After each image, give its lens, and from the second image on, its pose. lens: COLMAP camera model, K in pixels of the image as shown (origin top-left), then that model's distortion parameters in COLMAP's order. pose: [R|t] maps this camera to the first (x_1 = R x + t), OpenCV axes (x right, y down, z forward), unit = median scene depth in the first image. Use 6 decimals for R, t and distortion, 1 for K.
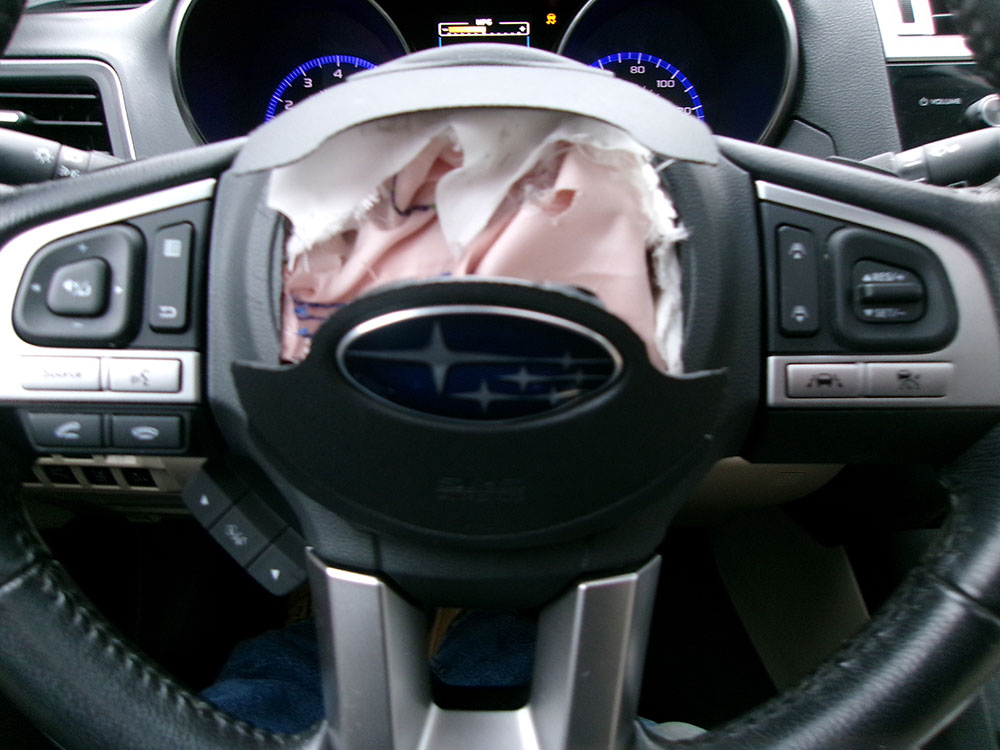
lens RADIAL K [[769.7, 0, 500.0], [0, 769.7, 373.7], [0, 0, 1]] dist [-0.015755, 0.043788]
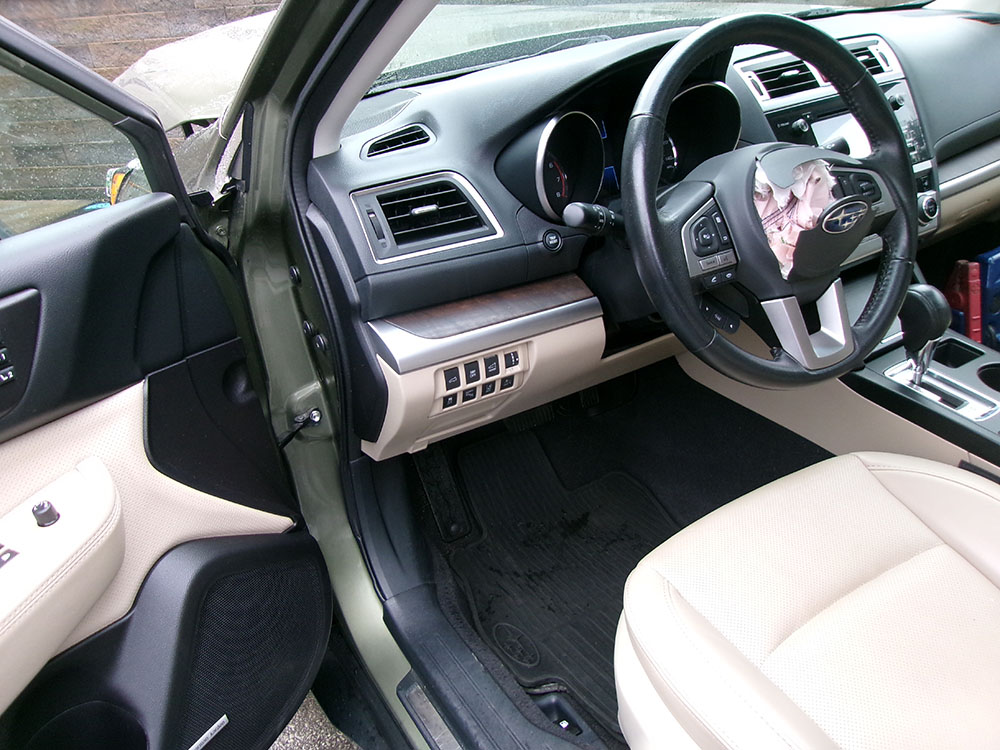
lens RADIAL K [[769.7, 0, 500.4], [0, 769.7, 375.8], [0, 0, 1]] dist [-0.015755, 0.043788]
pose [[0.856430, -0.304426, 0.416956, -2.822932], [0.304115, 0.950130, 0.069051, -0.036867], [-0.417183, 0.067665, 0.906300, -1.580747]]
